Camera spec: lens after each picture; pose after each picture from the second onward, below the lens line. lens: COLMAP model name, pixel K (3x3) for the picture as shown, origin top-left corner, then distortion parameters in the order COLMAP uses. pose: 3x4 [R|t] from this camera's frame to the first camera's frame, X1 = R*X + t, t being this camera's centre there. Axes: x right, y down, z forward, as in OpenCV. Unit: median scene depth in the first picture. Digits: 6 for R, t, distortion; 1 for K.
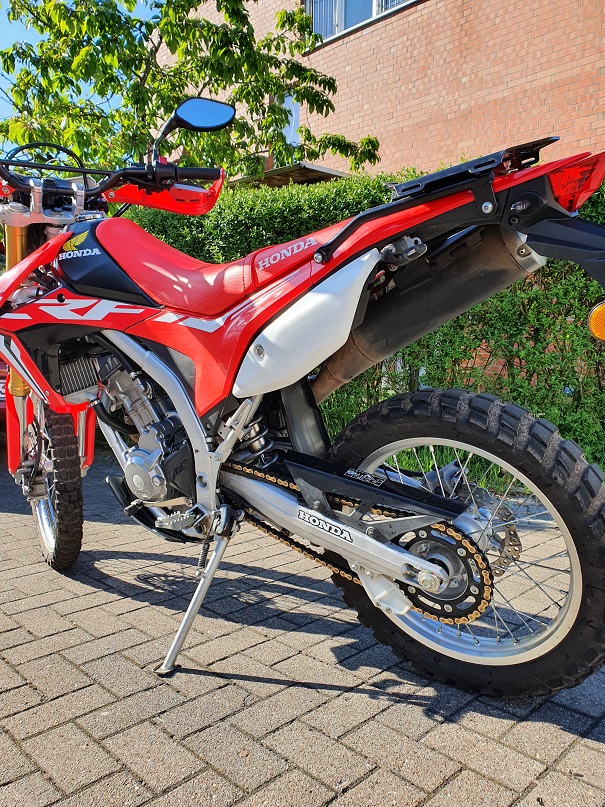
lens RADIAL K [[648.9, 0, 302.5], [0, 648.9, 403.5], [0, 0, 1]] dist [0.000916, -0.002244]
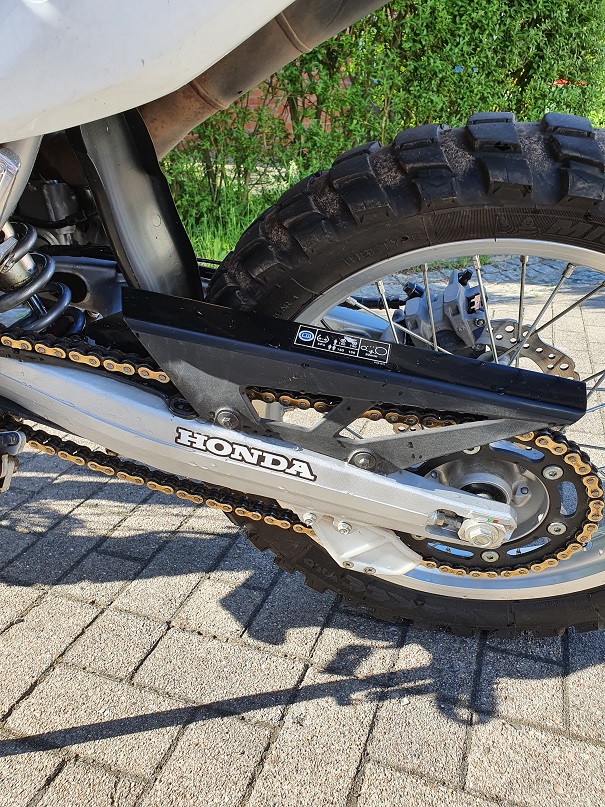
lens RADIAL K [[625.5, 0, 311.1], [0, 625.5, 405.3], [0, 0, 1]] dist [0.025963, -0.005528]
pose [[0.892888, -0.190054, 0.408203, -0.087749], [0.030886, 0.930273, 0.365565, -0.000319], [-0.449218, -0.313801, 0.836500, 0.572624]]
